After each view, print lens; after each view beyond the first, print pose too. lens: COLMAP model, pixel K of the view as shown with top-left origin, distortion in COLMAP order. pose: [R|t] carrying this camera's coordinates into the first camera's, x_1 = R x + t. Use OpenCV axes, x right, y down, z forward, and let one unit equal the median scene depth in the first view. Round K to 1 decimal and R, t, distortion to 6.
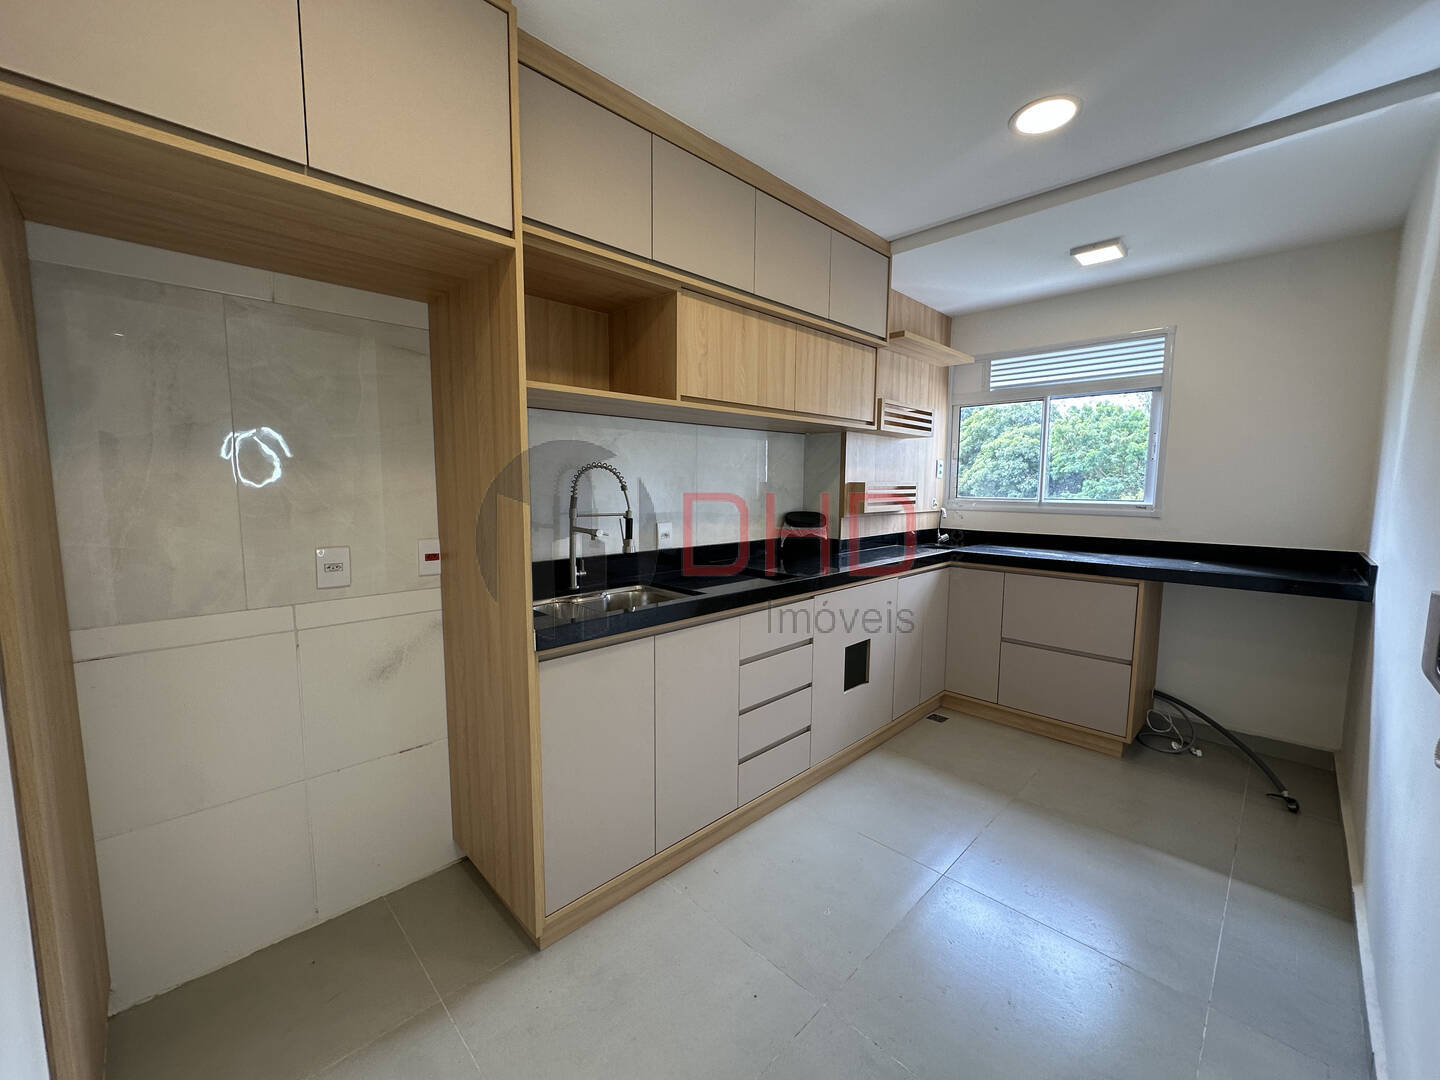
lens RADIAL K [[585.3, 0, 717.8], [0, 585.3, 542.8], [0, 0, 1]] dist [-0.005113, 0.000571]
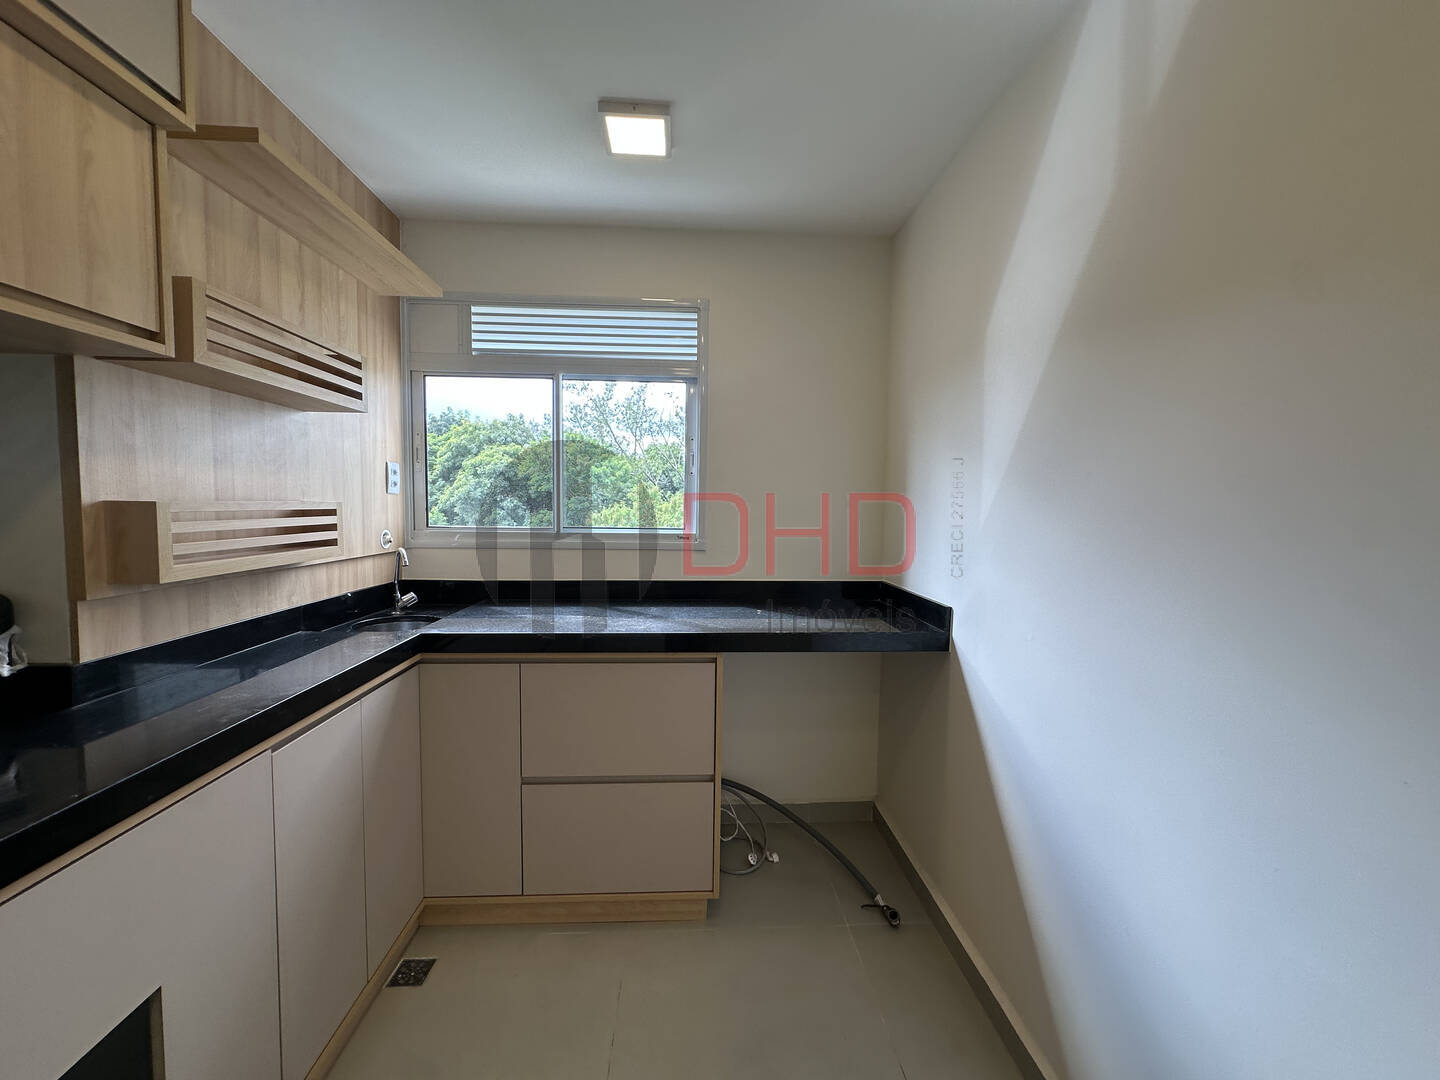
lens RADIAL K [[585.3, 0, 721.7], [0, 585.3, 539.4], [0, 0, 1]] dist [-0.005113, 0.000571]
pose [[0.670935, -0.040145, 0.740429, 0.191324], [0.066325, 0.997780, -0.006001, -0.047204], [-0.738544, 0.053135, 0.672108, 0.431245]]
